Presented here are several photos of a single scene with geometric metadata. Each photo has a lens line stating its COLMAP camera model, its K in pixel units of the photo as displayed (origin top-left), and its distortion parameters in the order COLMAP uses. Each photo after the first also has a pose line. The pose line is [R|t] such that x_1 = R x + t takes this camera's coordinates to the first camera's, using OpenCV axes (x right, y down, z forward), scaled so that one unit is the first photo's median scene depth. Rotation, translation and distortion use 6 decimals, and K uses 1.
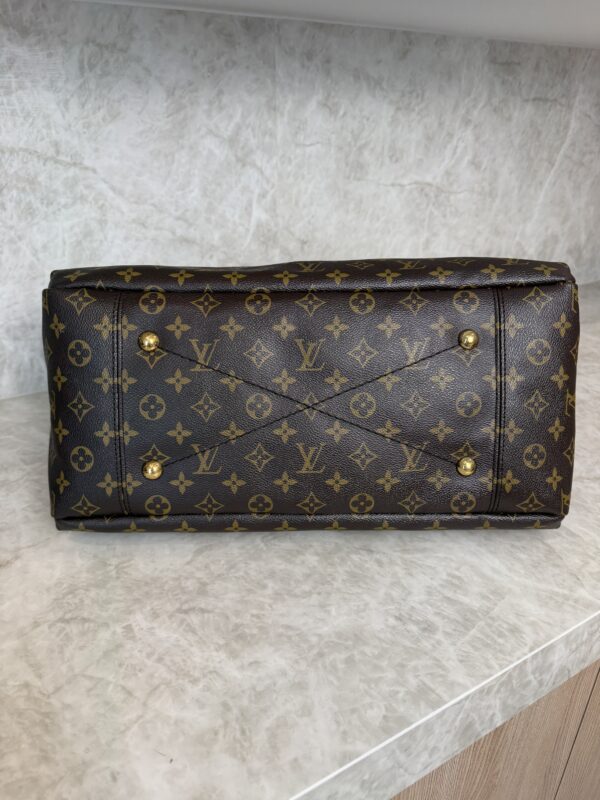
lens RADIAL K [[564.3, 0, 302.3], [0, 564.3, 397.4], [0, 0, 1]] dist [-0.016595, -0.002287]
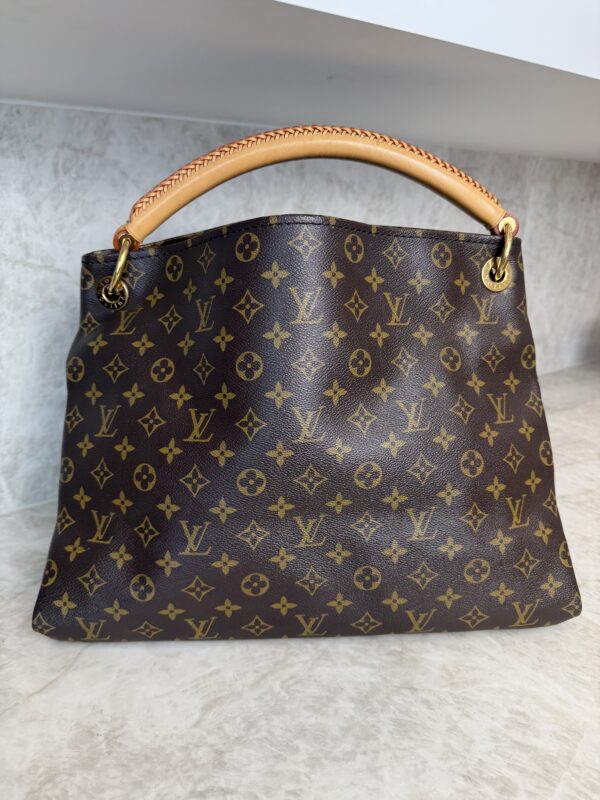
lens RADIAL K [[567.3, 0, 301.2], [0, 567.3, 402.0], [0, 0, 1]] dist [-0.026084, 0.004964]
pose [[0.995647, -0.044072, 0.082132, -0.070053], [0.057142, 0.984757, -0.164285, -0.014451], [-0.073640, 0.168263, 0.982988, 0.082728]]
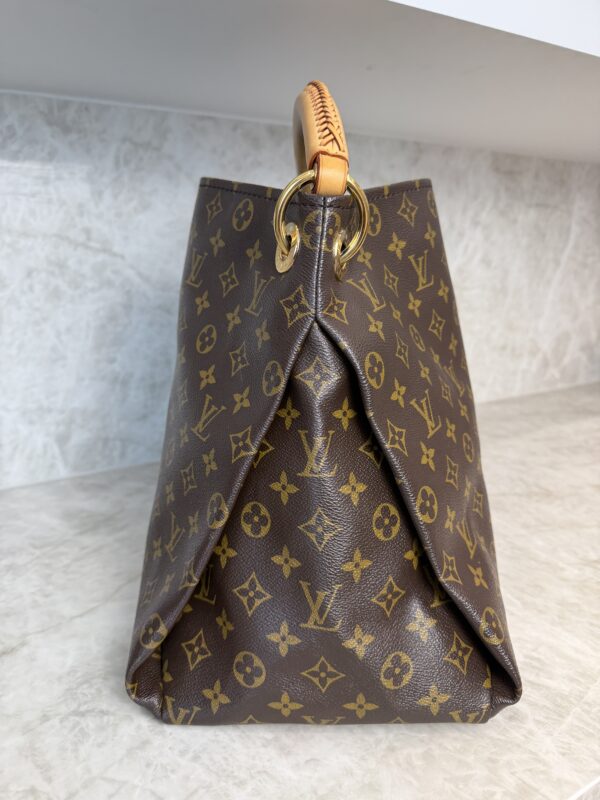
lens RADIAL K [[570.4, 0, 300.5], [0, 570.4, 404.4], [0, 0, 1]] dist [-0.026583, -0.000268]
pose [[0.999926, -0.012164, 0.000643, -0.055667], [0.012035, 0.978352, -0.206598, 0.078270], [0.001884, 0.206590, 0.978426, 0.052311]]
